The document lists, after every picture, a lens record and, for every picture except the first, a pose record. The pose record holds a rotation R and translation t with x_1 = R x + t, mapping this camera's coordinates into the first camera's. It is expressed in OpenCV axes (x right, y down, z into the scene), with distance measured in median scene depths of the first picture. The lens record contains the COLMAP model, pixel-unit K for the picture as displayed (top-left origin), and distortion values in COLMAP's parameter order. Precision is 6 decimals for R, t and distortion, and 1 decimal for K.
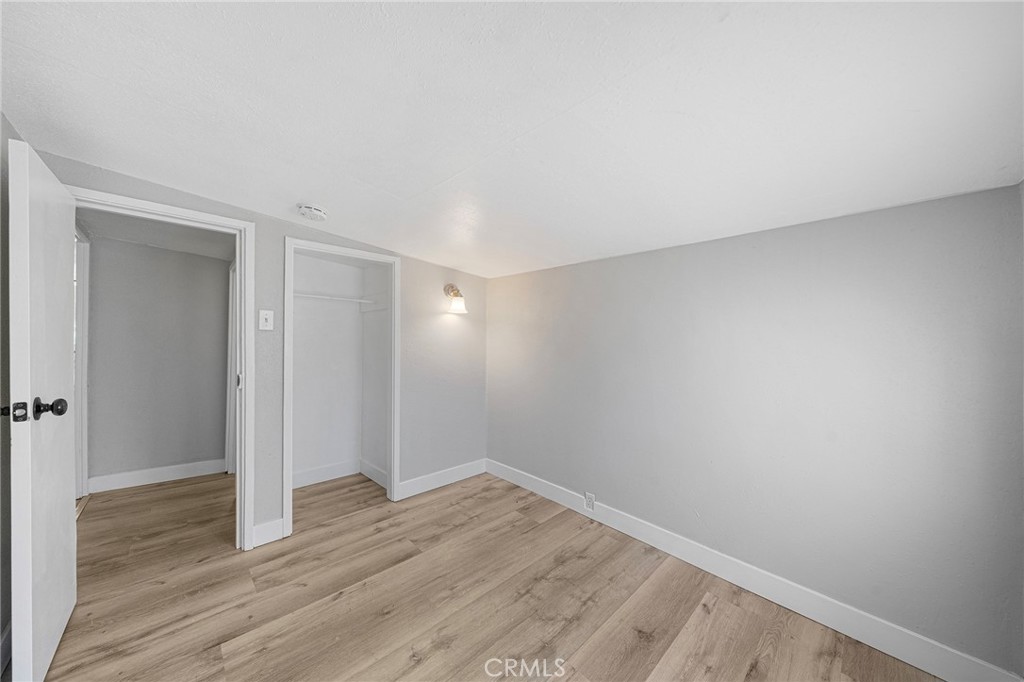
lens RADIAL K [[357.8, 0, 516.3], [0, 357.8, 339.9], [0, 0, 1]] dist [-0.022706, 0.001634]
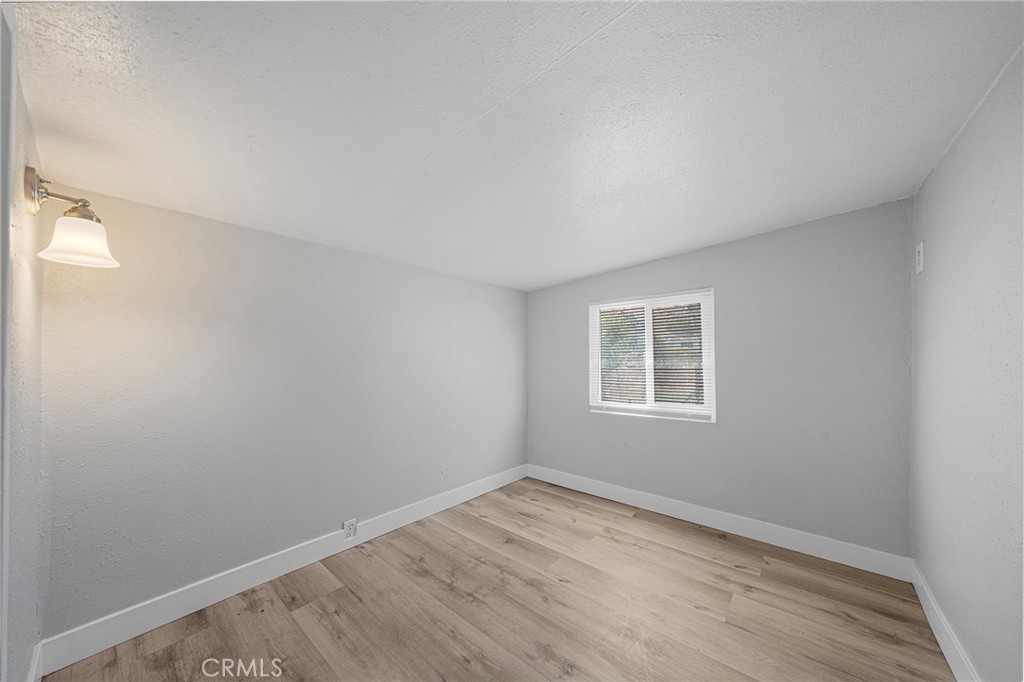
lens RADIAL K [[357.8, 0, 515.2], [0, 357.8, 347.5], [0, 0, 1]] dist [-0.022706, 0.001634]
pose [[-0.132855, -0.009995, 0.991085, -0.902322], [-0.011956, 0.999893, 0.008482, 0.005856], [-0.991063, -0.010722, -0.132960, 0.950361]]
